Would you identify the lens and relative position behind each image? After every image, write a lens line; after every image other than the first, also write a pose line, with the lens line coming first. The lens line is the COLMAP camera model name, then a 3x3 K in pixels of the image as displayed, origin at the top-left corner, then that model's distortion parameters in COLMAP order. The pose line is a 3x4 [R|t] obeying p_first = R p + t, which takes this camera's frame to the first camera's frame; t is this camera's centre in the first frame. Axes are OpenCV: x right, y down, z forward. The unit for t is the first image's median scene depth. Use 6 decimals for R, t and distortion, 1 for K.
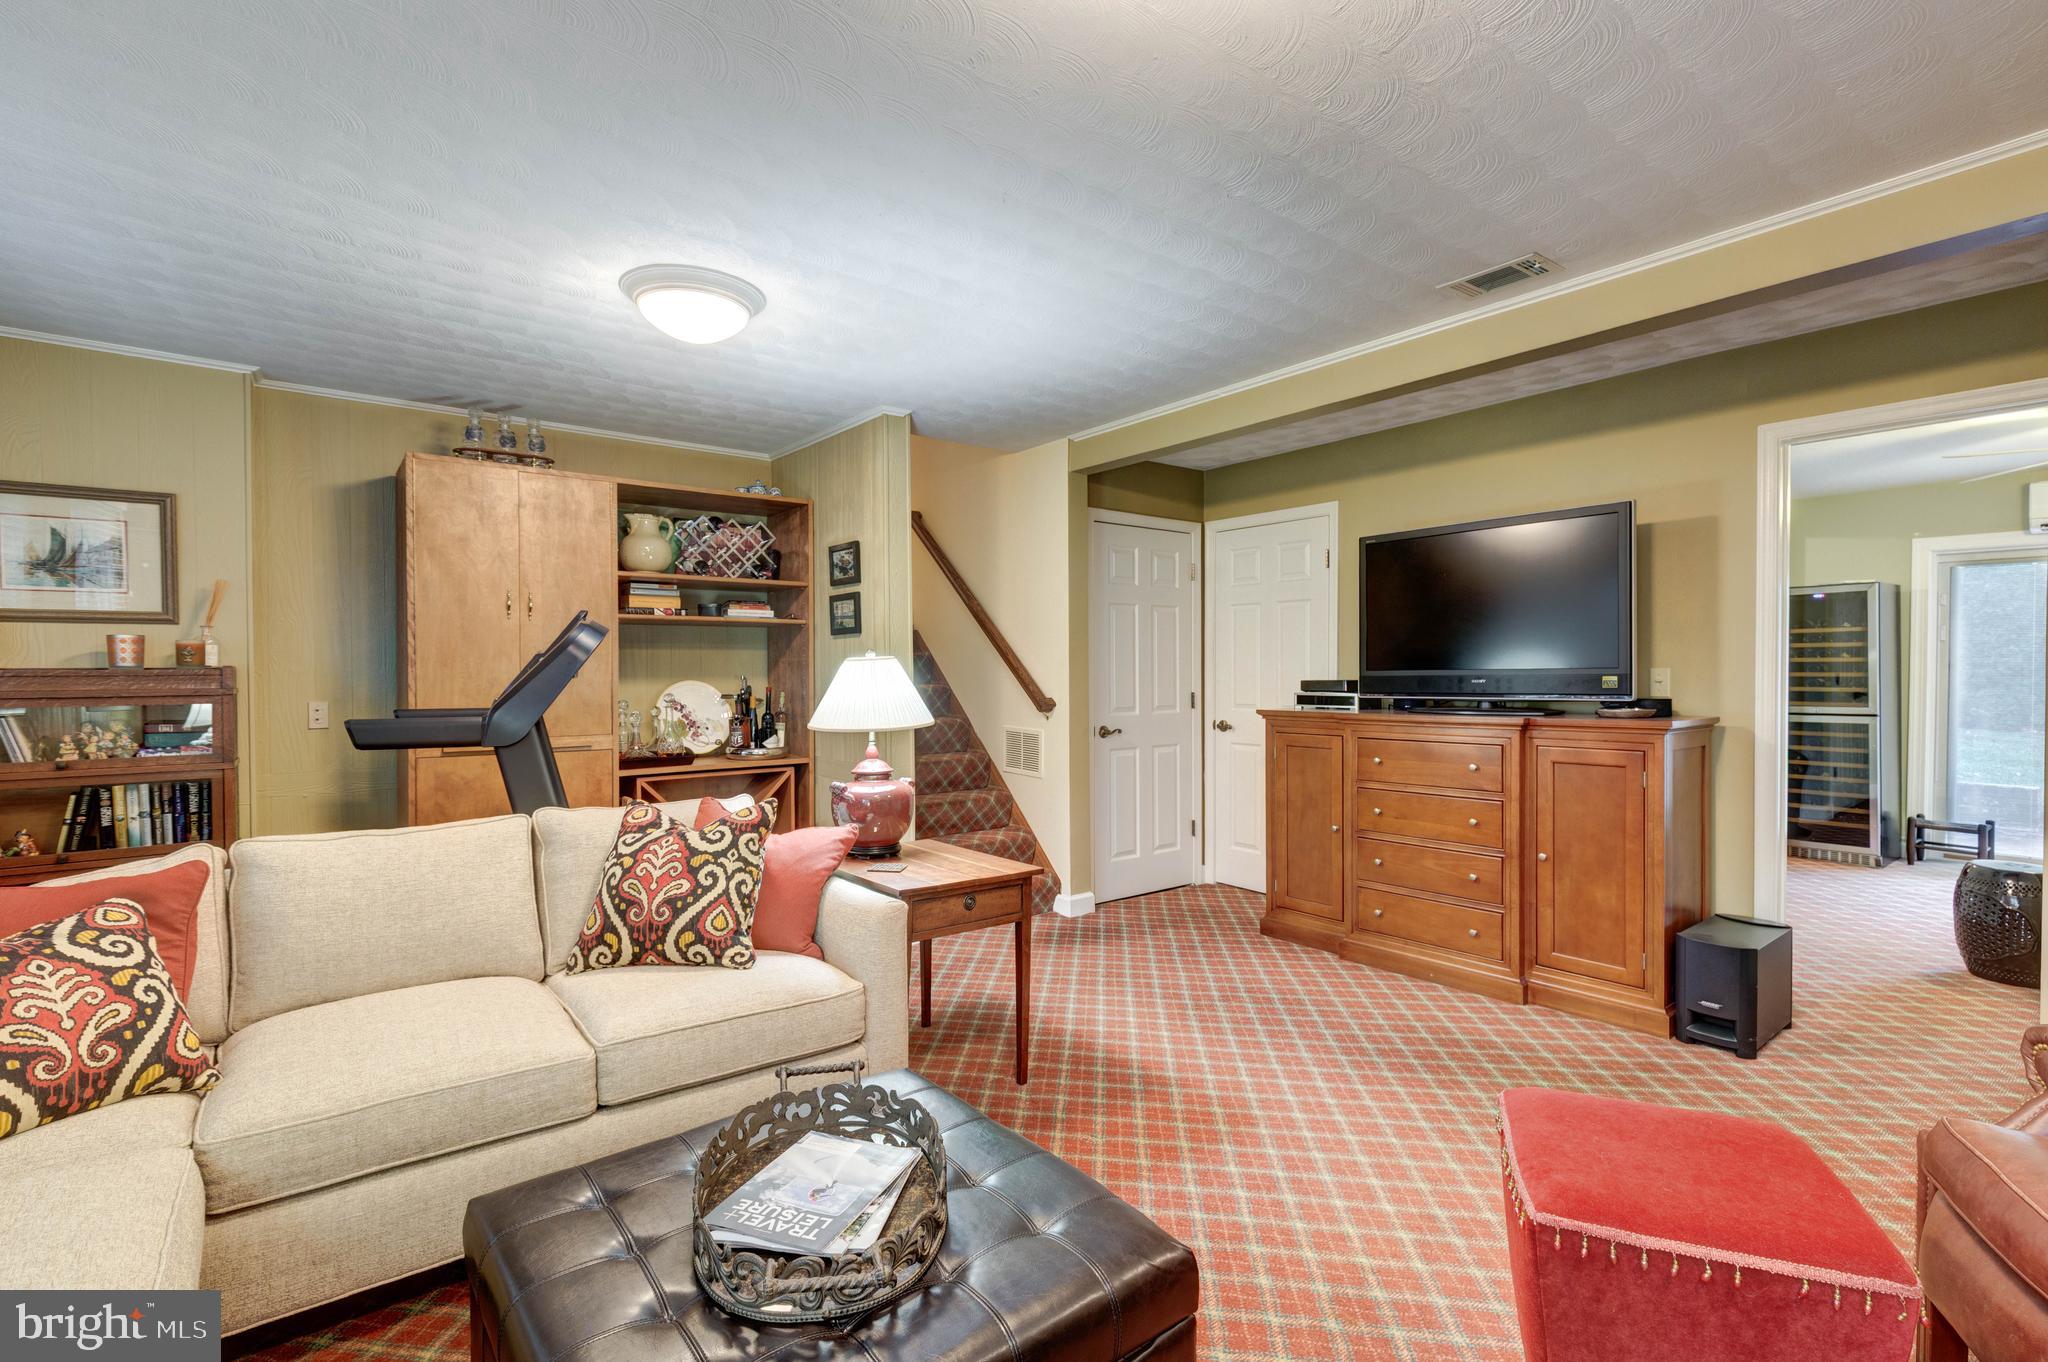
lens RADIAL K [[938.5, 0, 1031.2], [0, 938.5, 677.8], [0, 0, 1]] dist [0.010251, -0.002339]
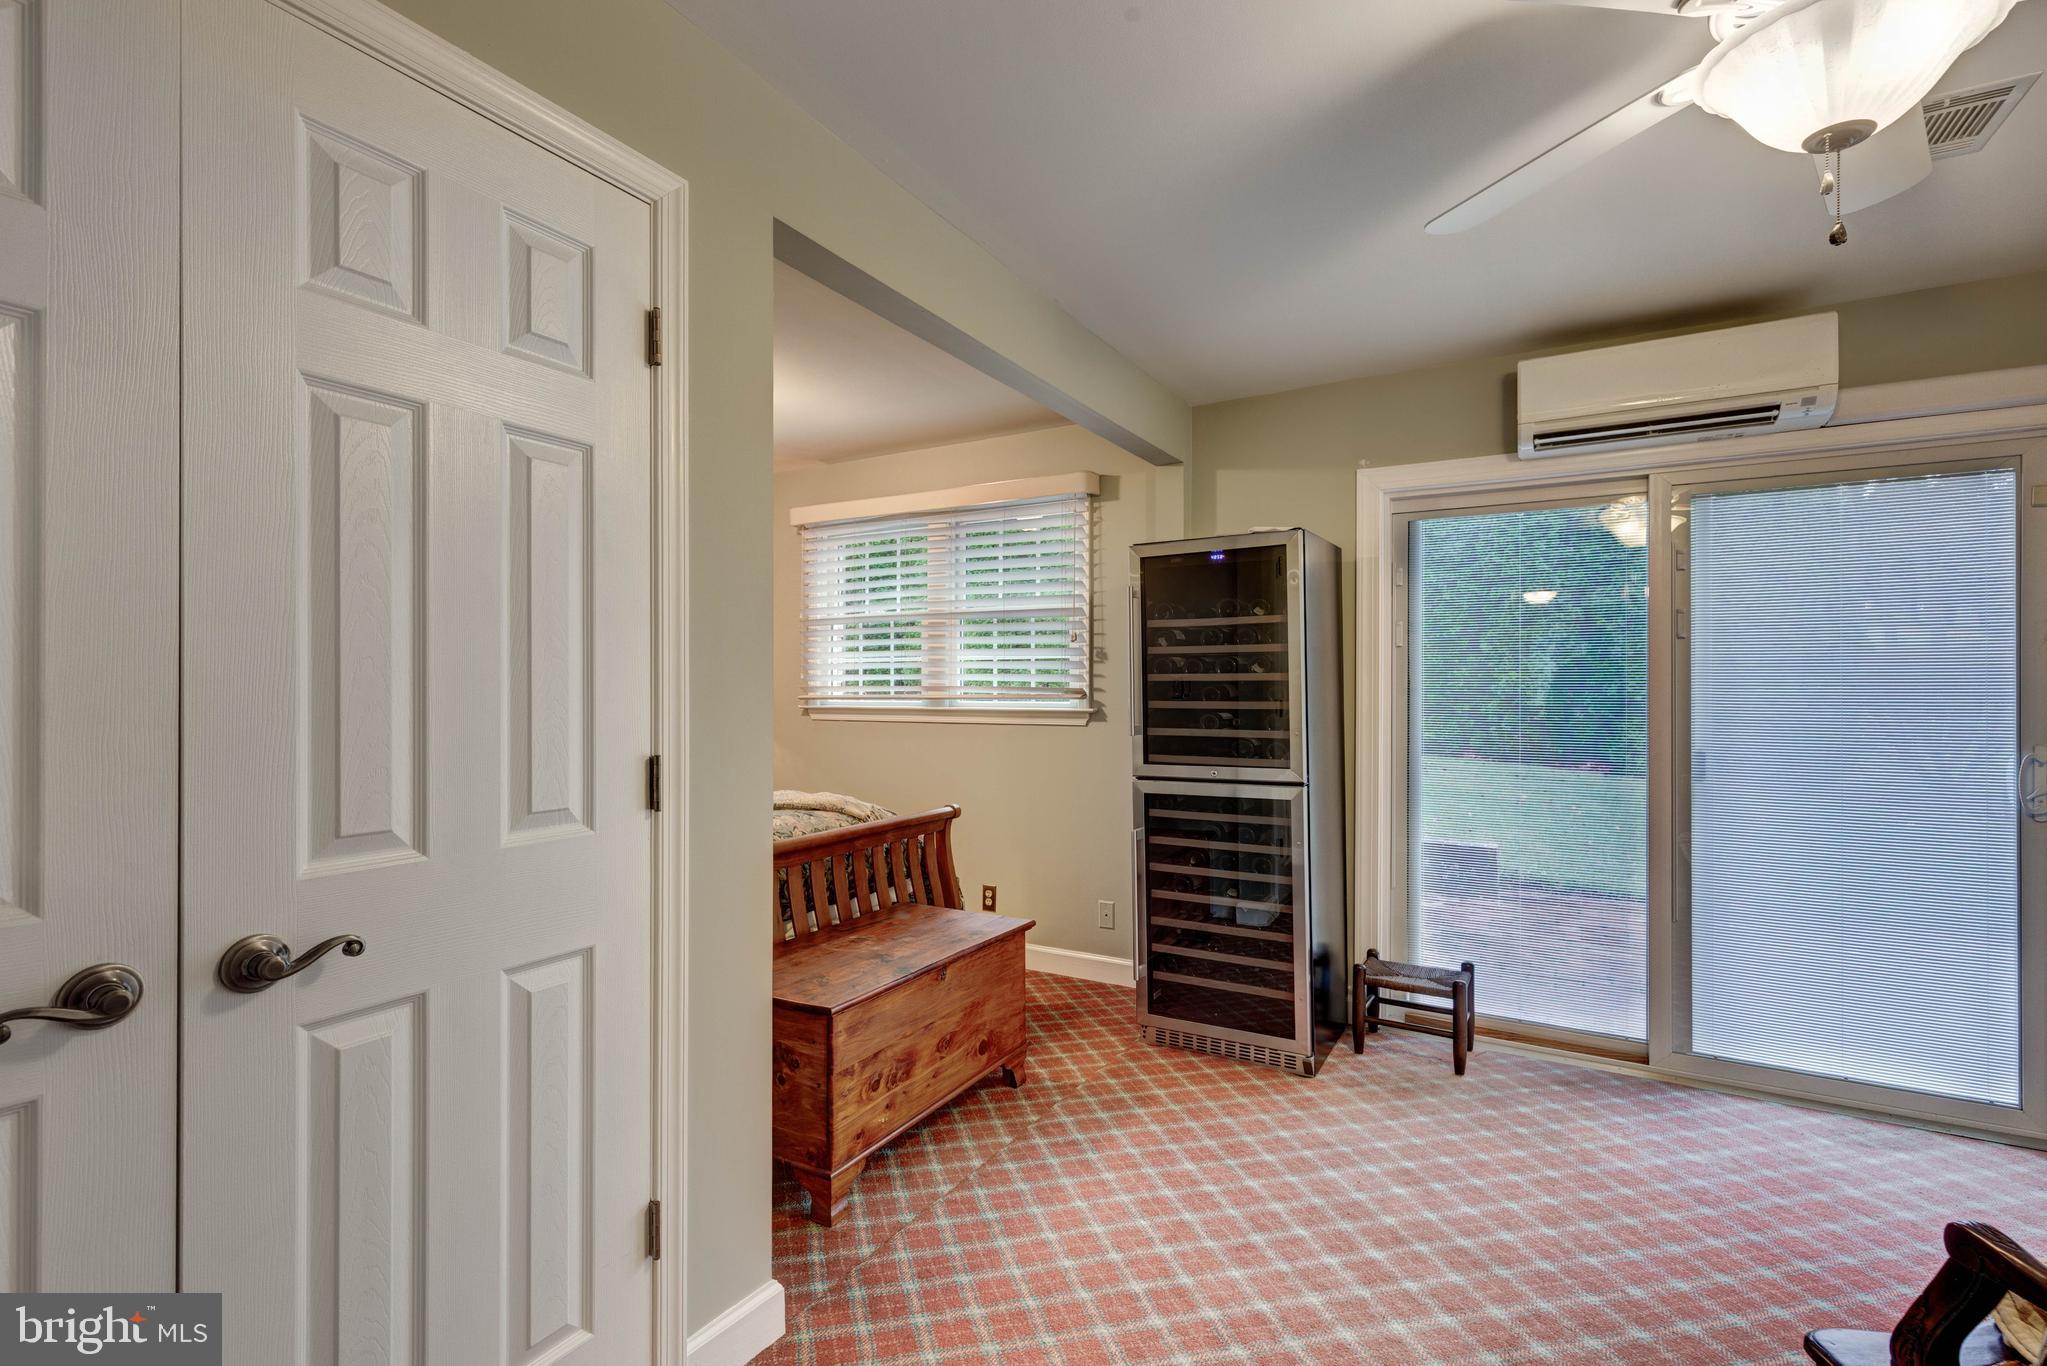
lens RADIAL K [[938.0, 0, 1017.8], [0, 938.0, 668.1], [0, 0, 1]] dist [0.010251, -0.002339]
pose [[0.932259, 0.000987, 0.361789, 0.542549], [0.004470, 0.999889, -0.014245, -0.018630], [-0.361763, 0.014897, 0.932151, 0.553706]]
